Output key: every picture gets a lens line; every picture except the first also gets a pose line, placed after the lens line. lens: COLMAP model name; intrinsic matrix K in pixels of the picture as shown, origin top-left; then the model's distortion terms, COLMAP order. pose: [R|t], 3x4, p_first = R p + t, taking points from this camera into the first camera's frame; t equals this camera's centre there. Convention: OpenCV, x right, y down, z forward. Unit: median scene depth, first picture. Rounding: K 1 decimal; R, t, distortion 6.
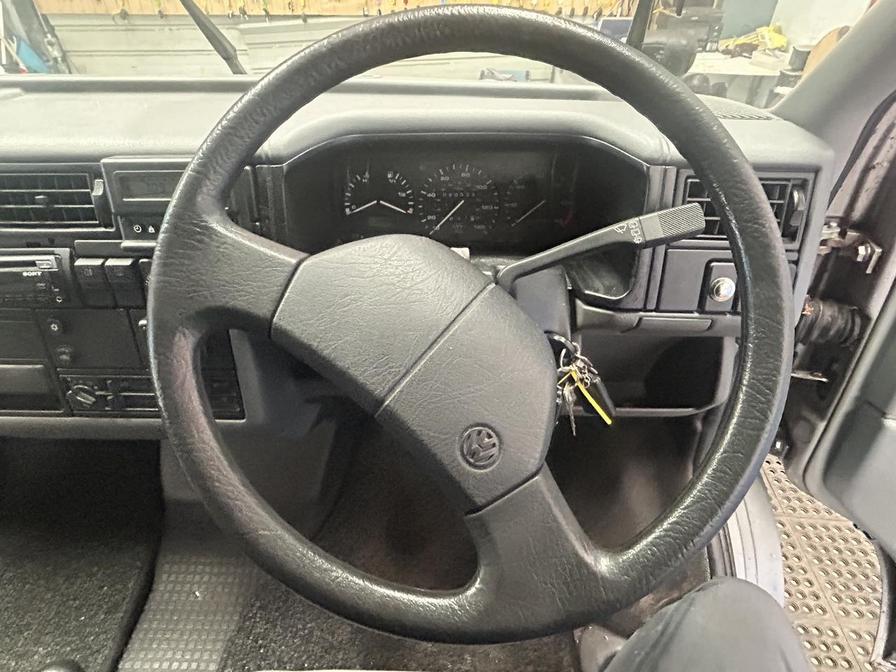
lens RADIAL K [[509.3, 0, 437.0], [0, 509.3, 324.8], [0, 0, 1]] dist [-0.005245, 0.005174]
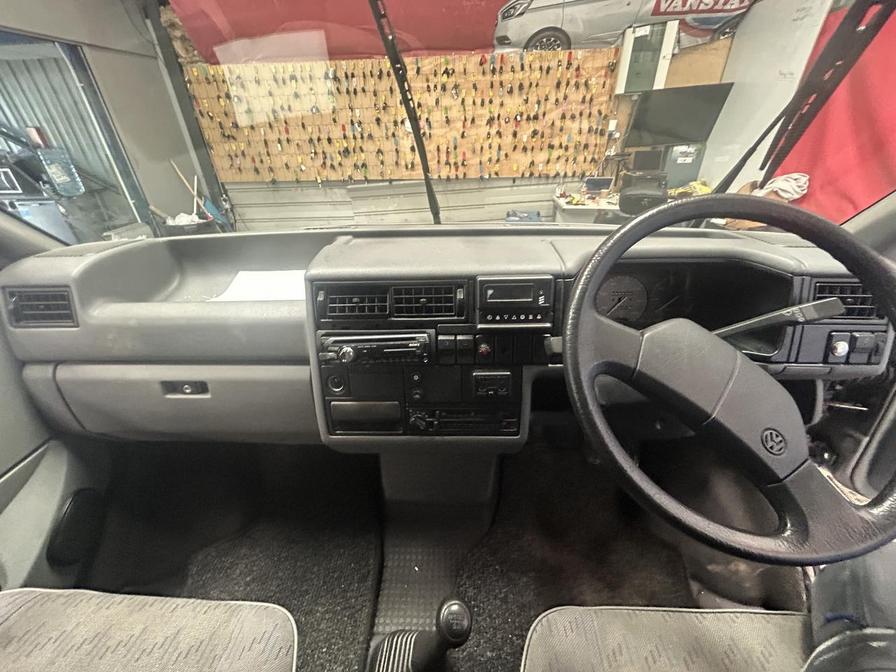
lens RADIAL K [[360.3, 0, 446.9], [0, 360.3, 333.1], [0, 0, 1]] dist [0.000519, -0.000161]
pose [[0.999816, -0.013178, -0.013925, -0.591490], [0.011185, 0.990837, -0.134600, 0.018775], [0.015571, 0.134419, 0.990802, -0.147153]]
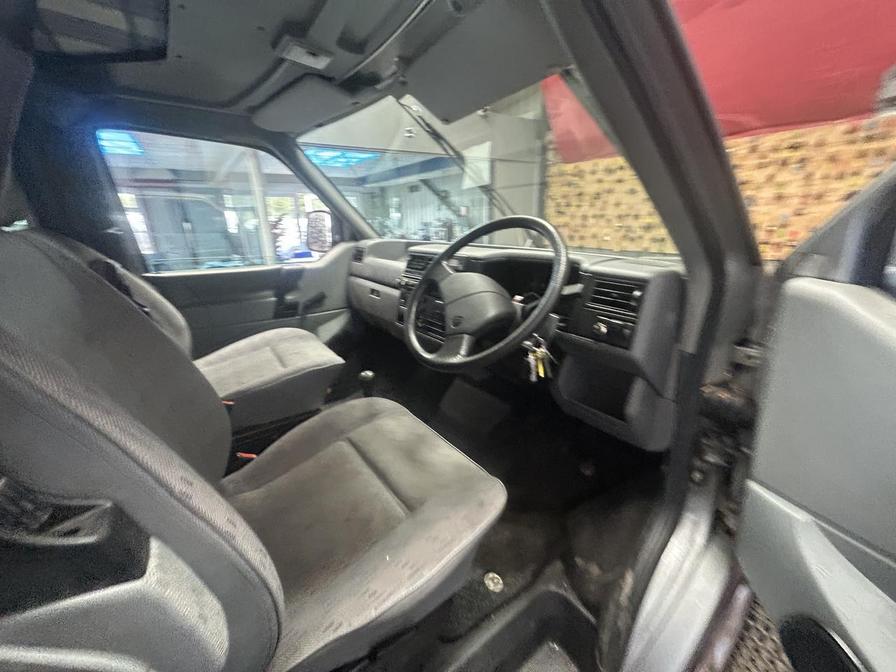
lens RADIAL K [[360.3, 0, 447.1], [0, 360.3, 333.6], [0, 0, 1]] dist [0.000519, -0.000161]
pose [[0.624749, 0.237860, -0.743715, 1.065592], [-0.467642, 0.876738, -0.112433, 0.357609], [0.625300, 0.418035, 0.658974, -0.360179]]
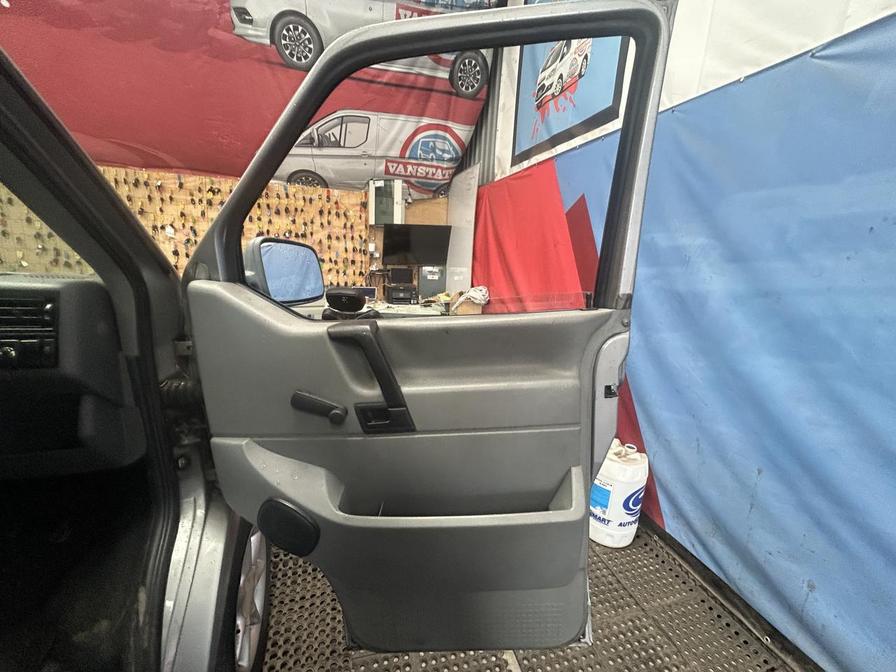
lens RADIAL K [[360.3, 0, 446.8], [0, 360.3, 332.6], [0, 0, 1]] dist [0.000519, -0.000161]
pose [[0.936418, -0.019176, 0.350362, 1.297428], [0.166414, 0.903336, -0.395336, 0.527361], [-0.308914, 0.428505, 0.849091, -0.522641]]
